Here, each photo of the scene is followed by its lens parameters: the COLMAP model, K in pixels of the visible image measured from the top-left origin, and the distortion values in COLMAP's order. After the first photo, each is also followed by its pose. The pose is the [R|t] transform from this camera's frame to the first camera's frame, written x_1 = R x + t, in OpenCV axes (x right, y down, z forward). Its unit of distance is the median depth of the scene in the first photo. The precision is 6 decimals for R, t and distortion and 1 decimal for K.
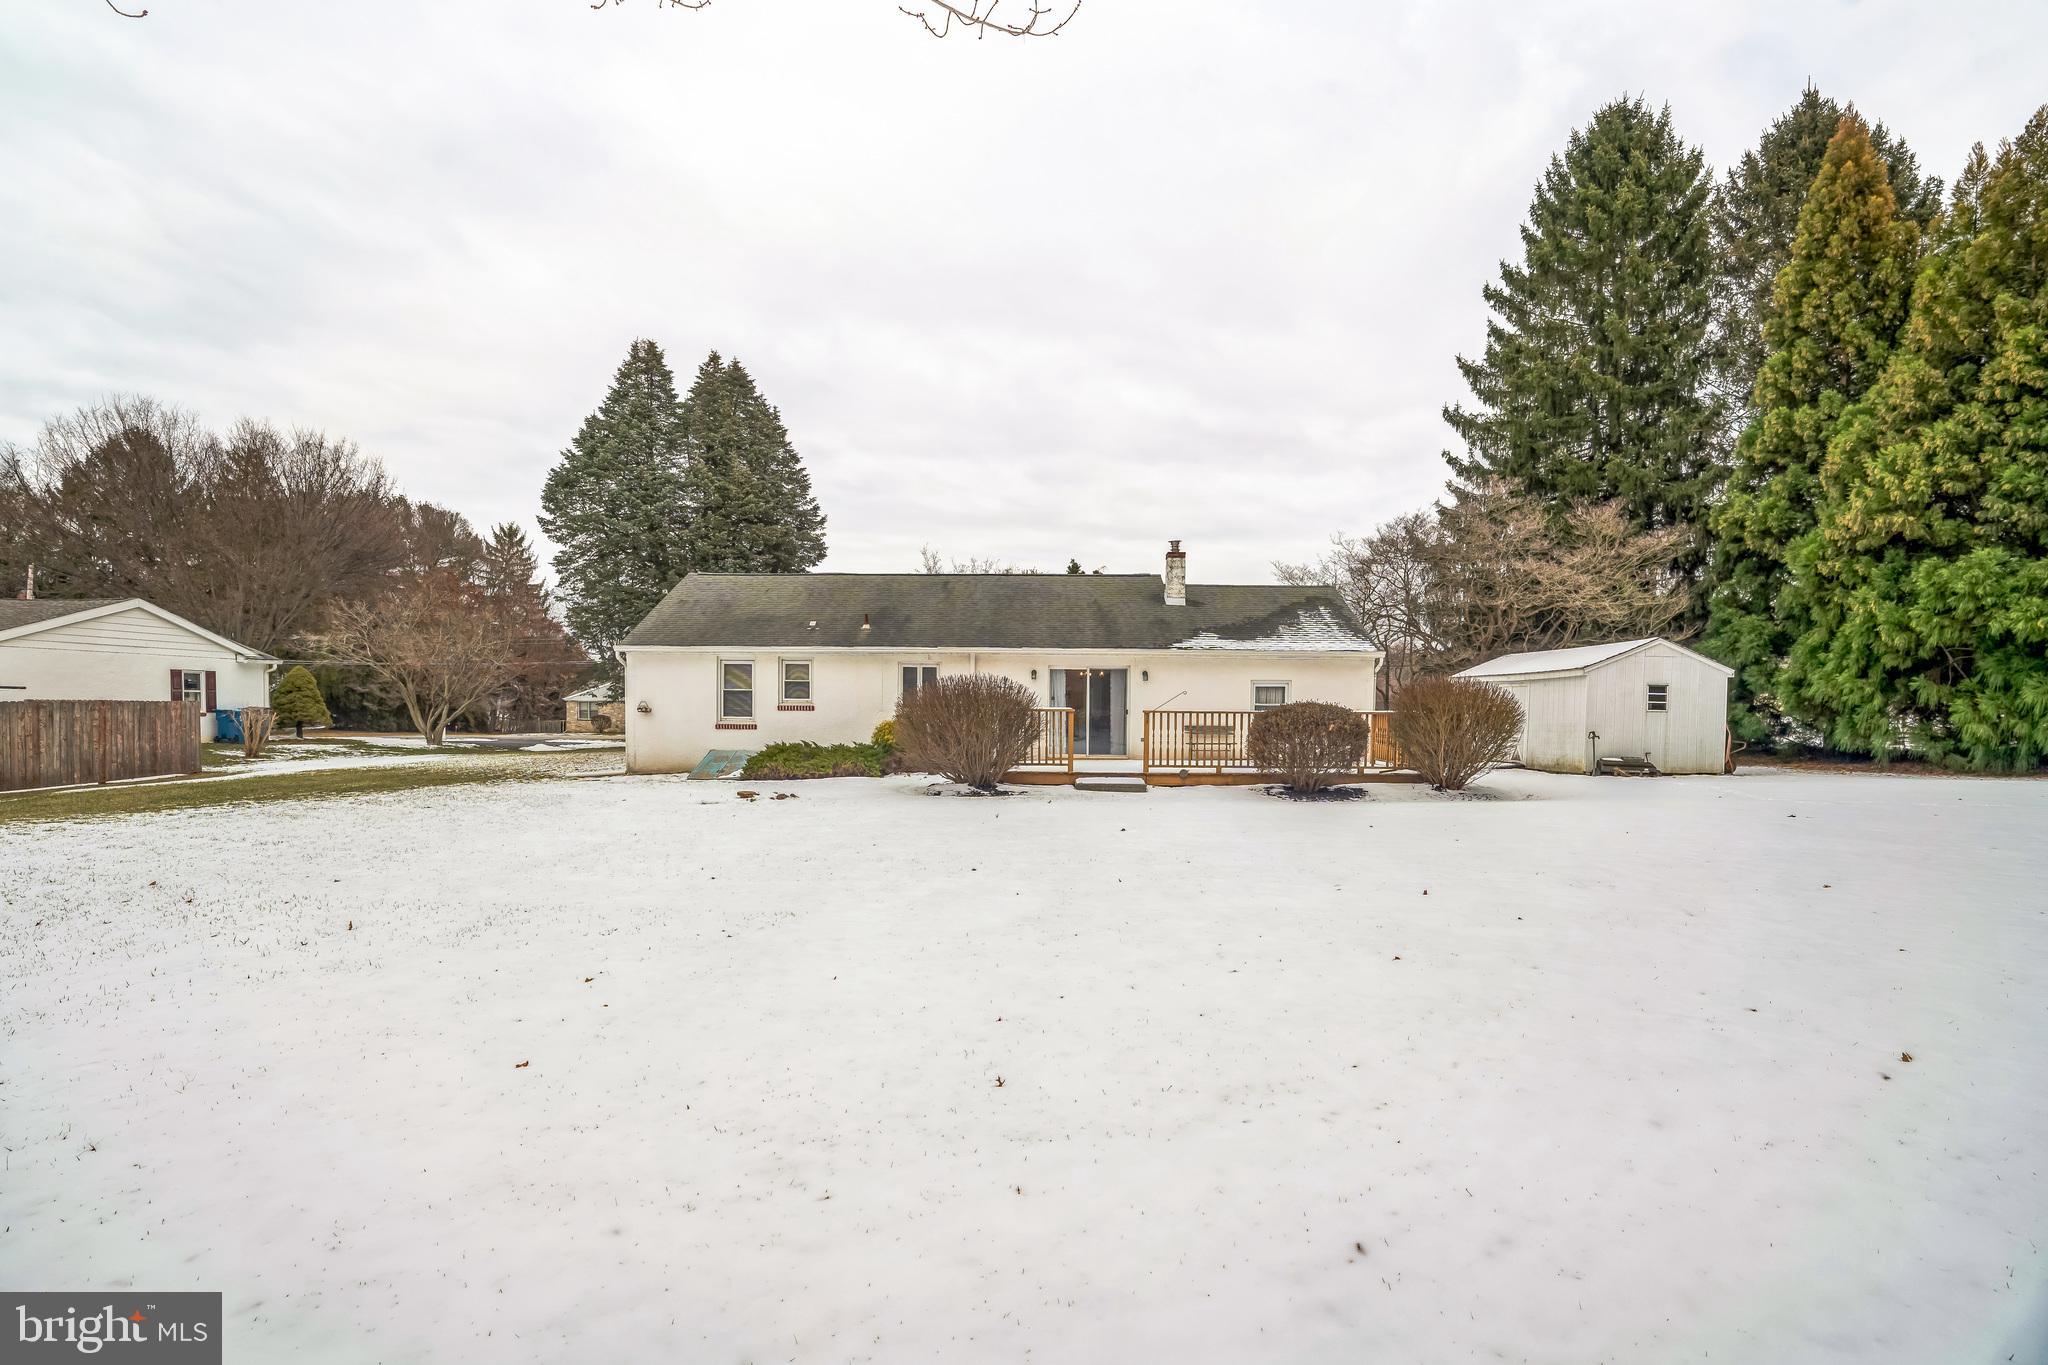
lens RADIAL K [[967.0, 0, 1019.9], [0, 967.0, 729.6], [0, 0, 1]] dist [-0.046154, 0.023389]
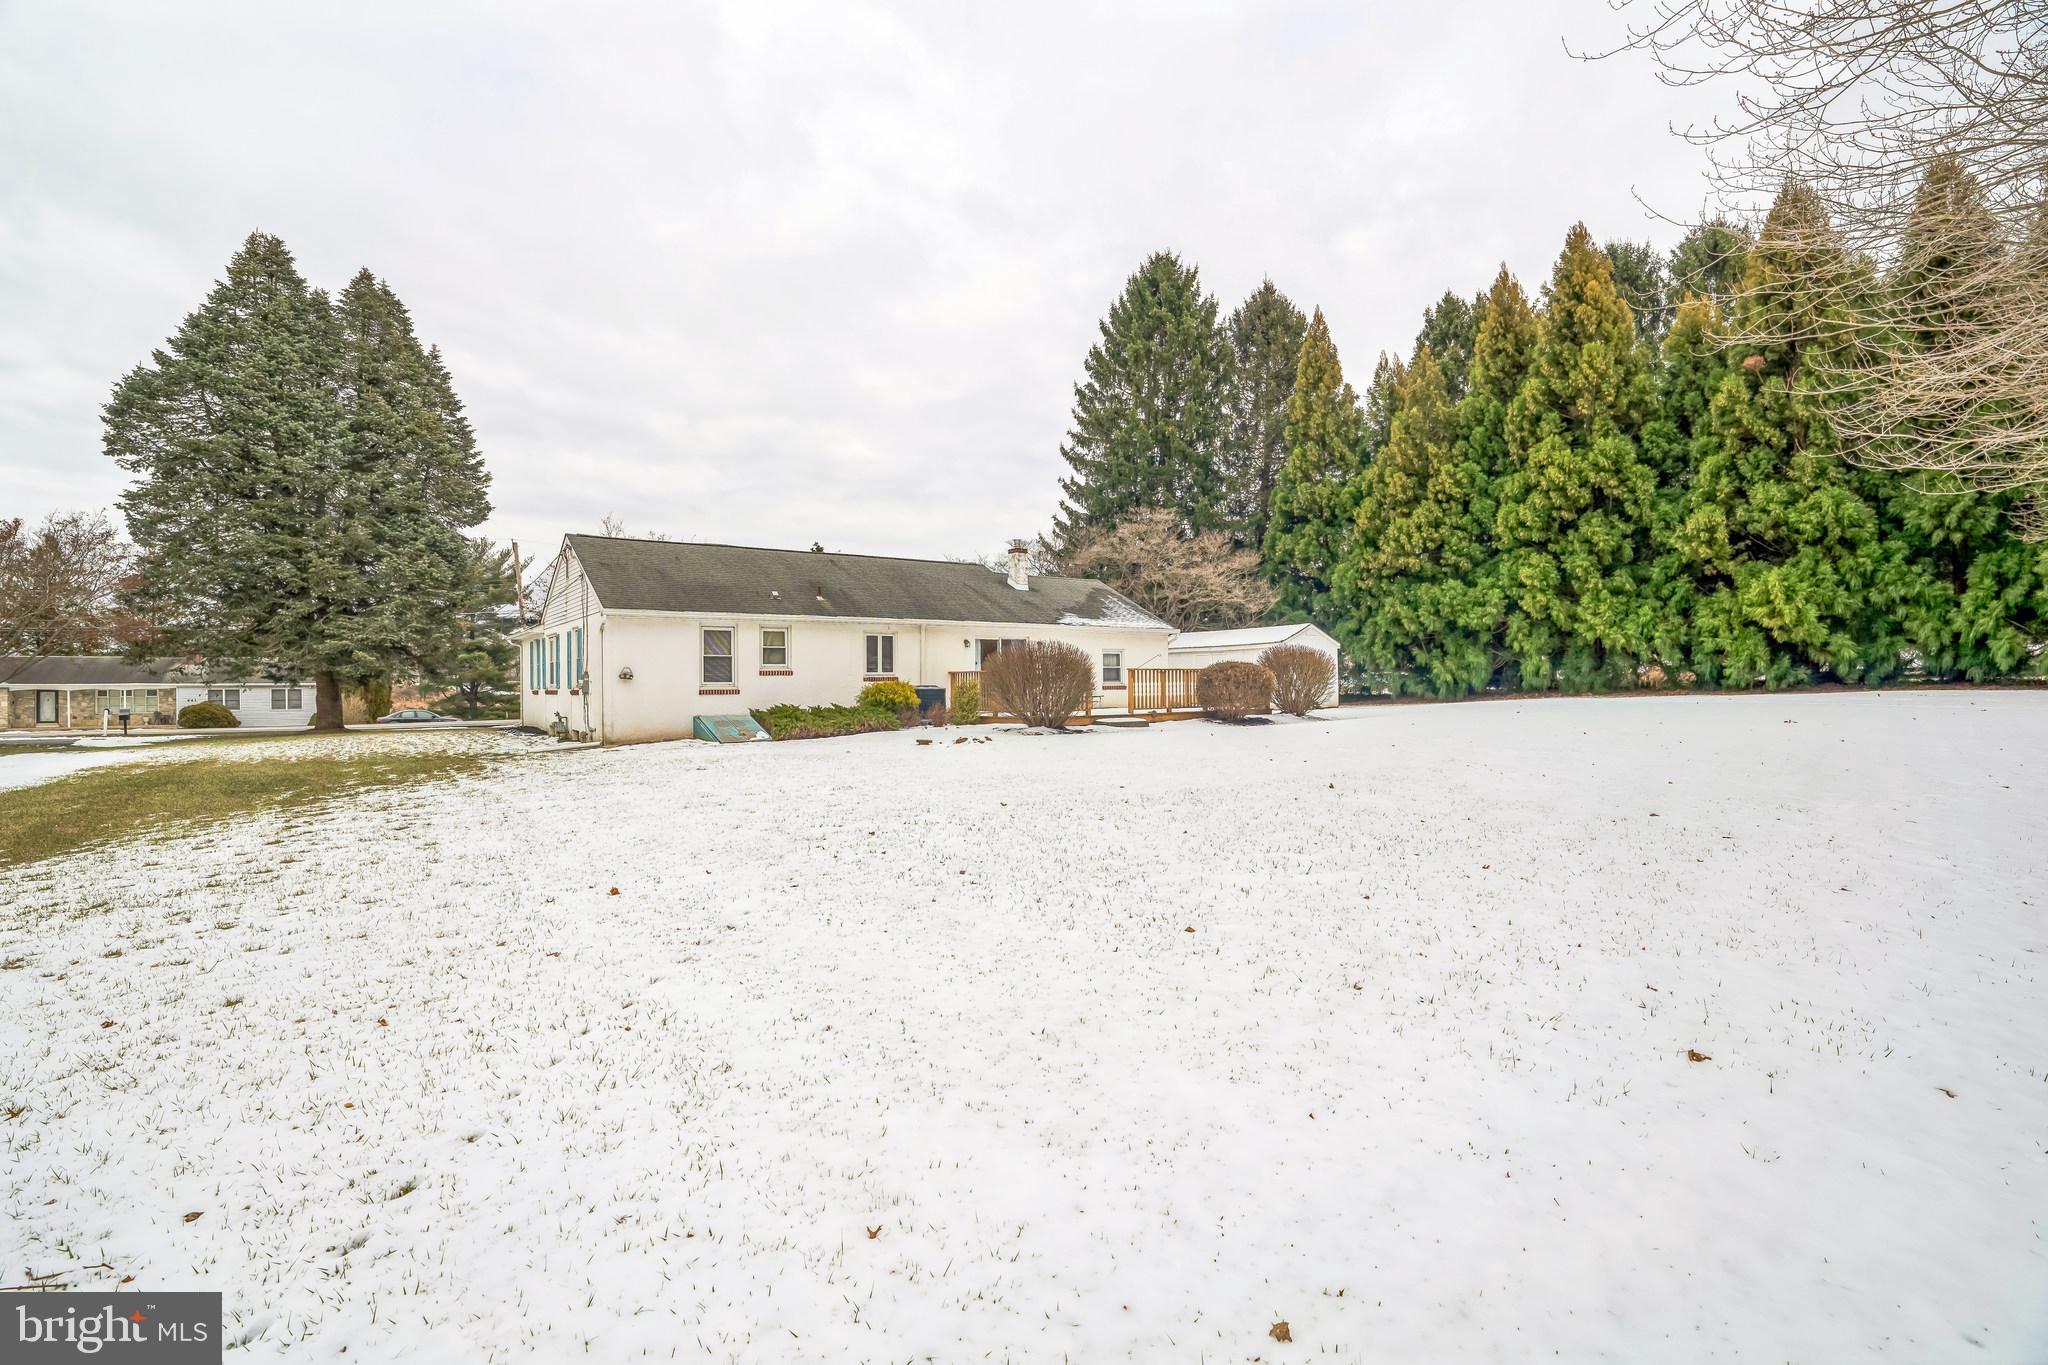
lens RADIAL K [[936.9, 0, 1024.0], [0, 936.9, 682.5], [0, 0, 1]] dist [-0.041607, 0.000241]
pose [[0.806514, -0.014897, 0.591027, -0.616517], [0.031969, 0.999319, -0.018437, 0.015516], [-0.590349, 0.033764, 0.806441, 0.017496]]
